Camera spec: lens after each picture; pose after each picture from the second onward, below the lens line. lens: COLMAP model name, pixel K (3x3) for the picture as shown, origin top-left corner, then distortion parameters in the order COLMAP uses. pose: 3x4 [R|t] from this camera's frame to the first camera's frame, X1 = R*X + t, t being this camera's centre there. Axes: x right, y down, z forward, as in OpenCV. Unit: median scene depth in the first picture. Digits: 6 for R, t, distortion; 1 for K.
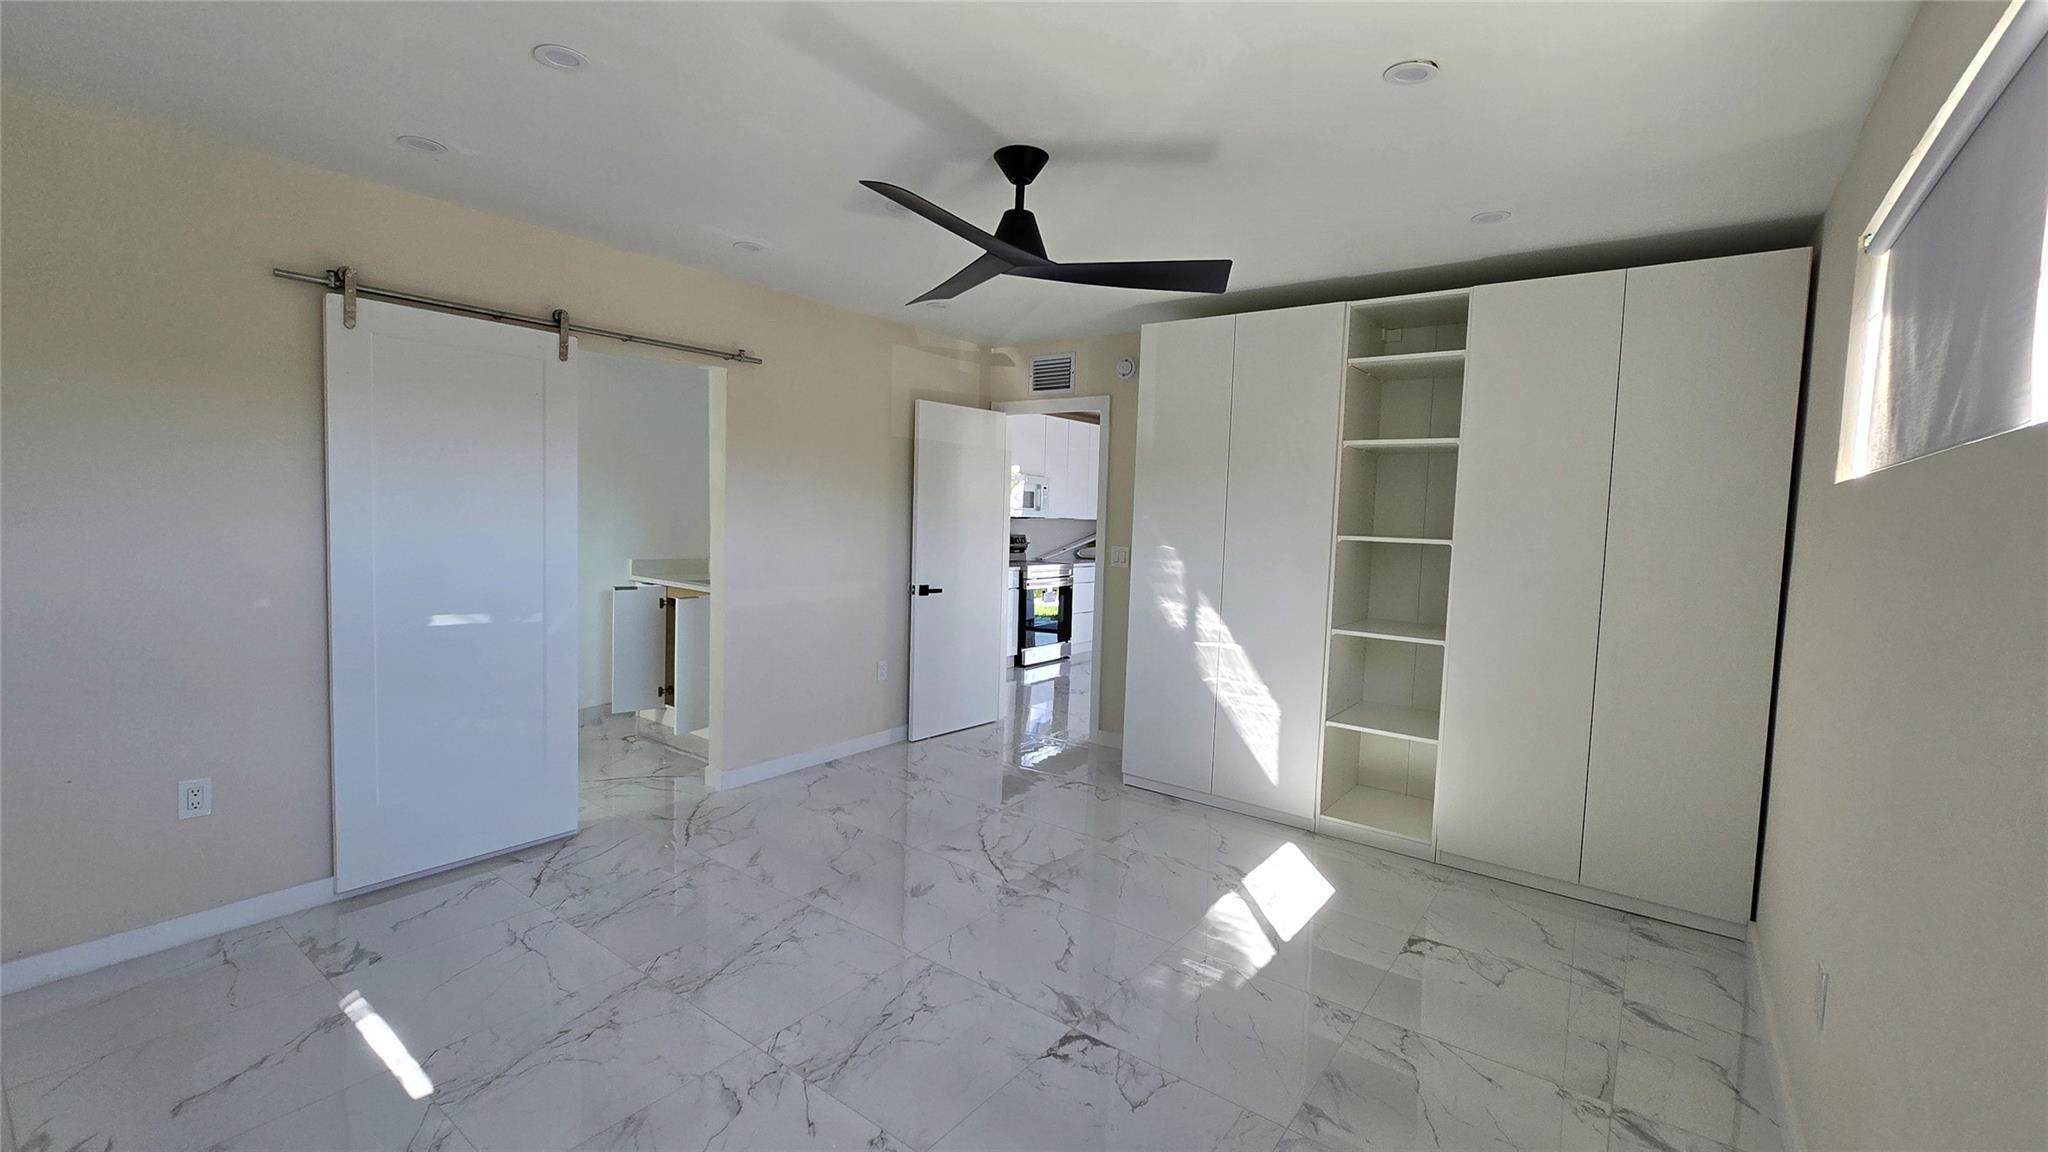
lens RADIAL K [[848.0, 0, 1023.9], [0, 848.0, 571.8], [0, 0, 1]] dist [-0.001182, 0.001232]
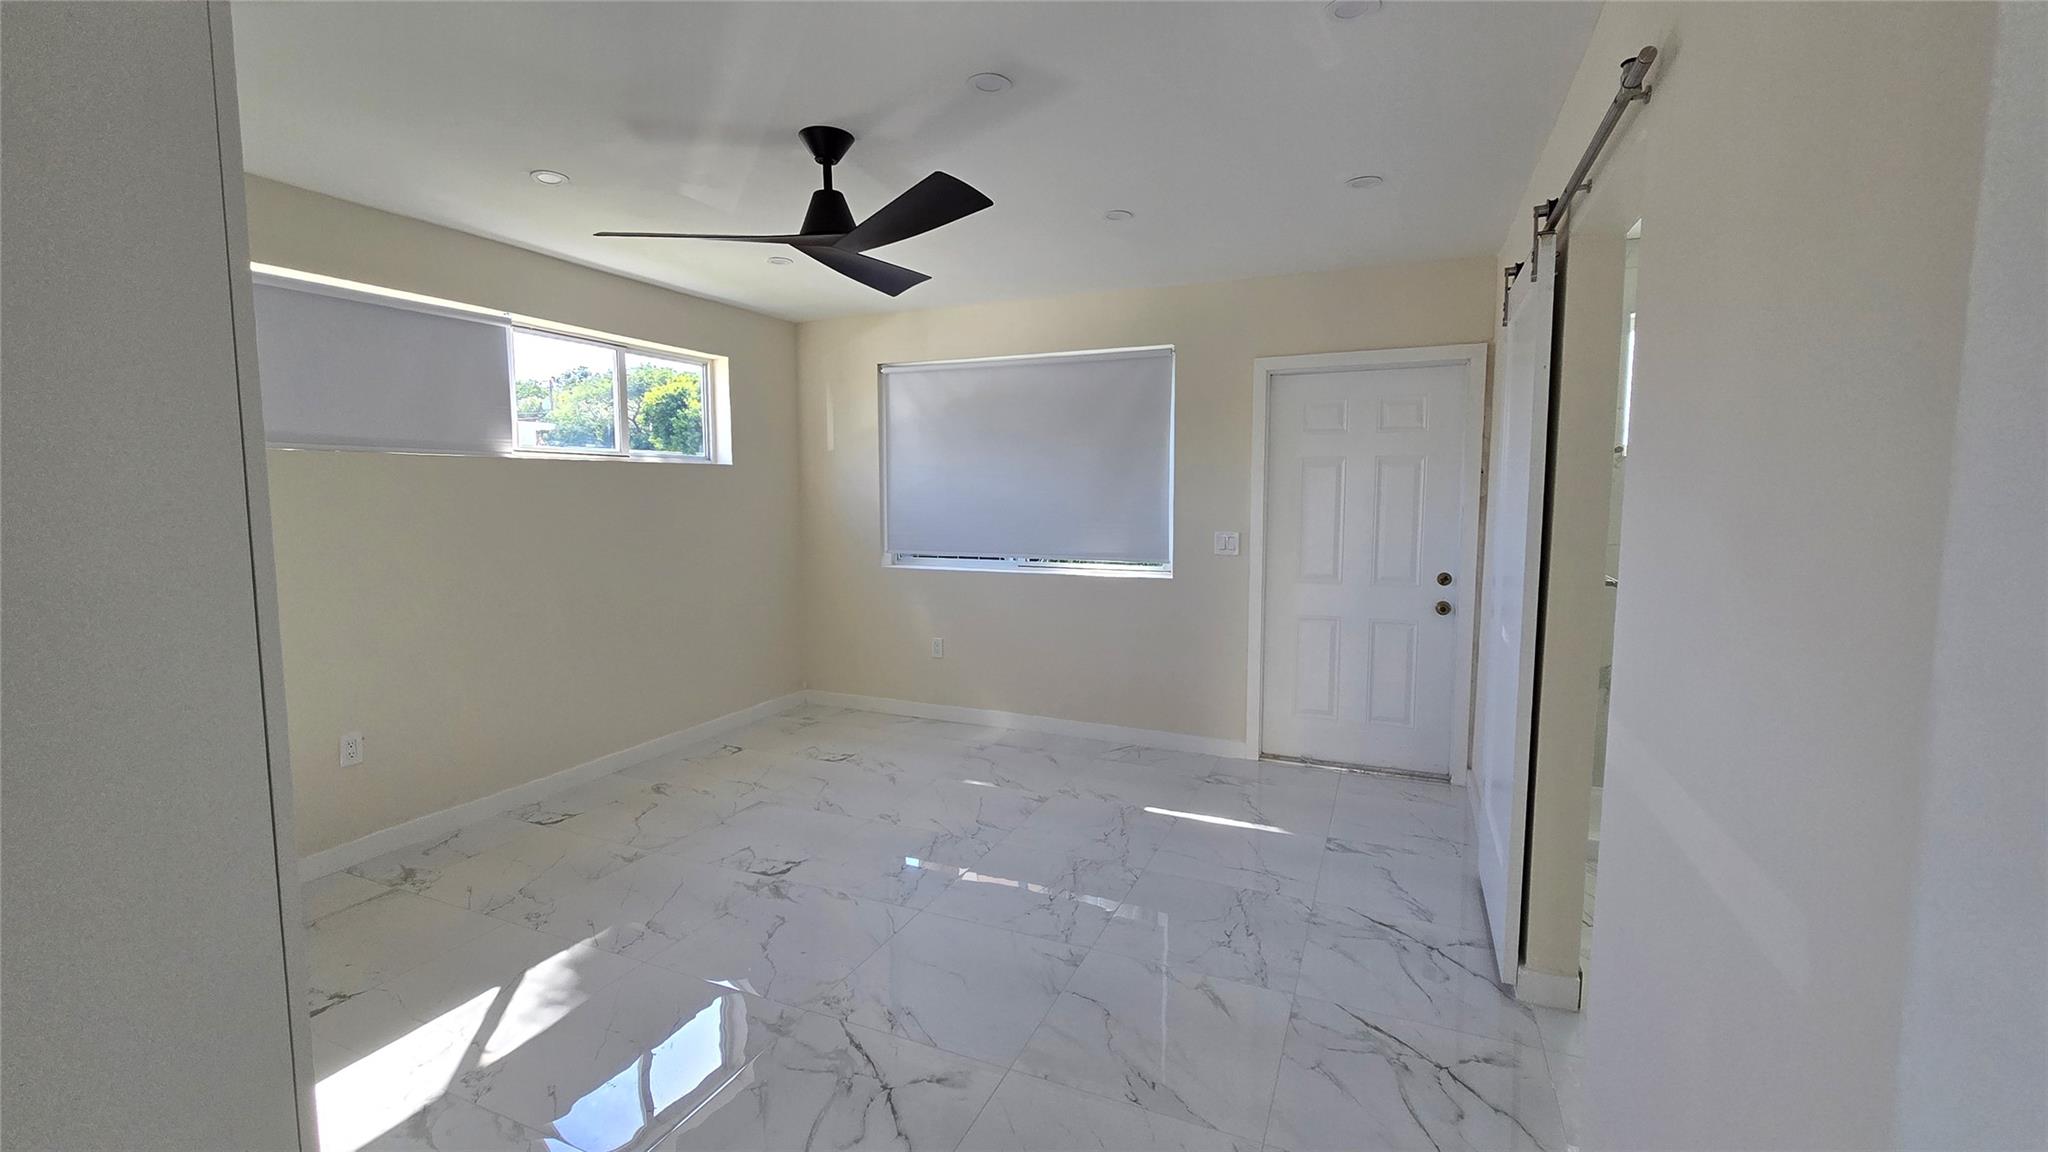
lens RADIAL K [[848.0, 0, 1029.0], [0, 848.0, 573.9], [0, 0, 1]] dist [-0.001182, 0.001232]
pose [[-0.970237, -0.007638, -0.242037, 0.001859], [-0.048241, 0.985564, 0.162282, -0.132702], [0.237303, 0.169129, -0.956600, 1.851194]]
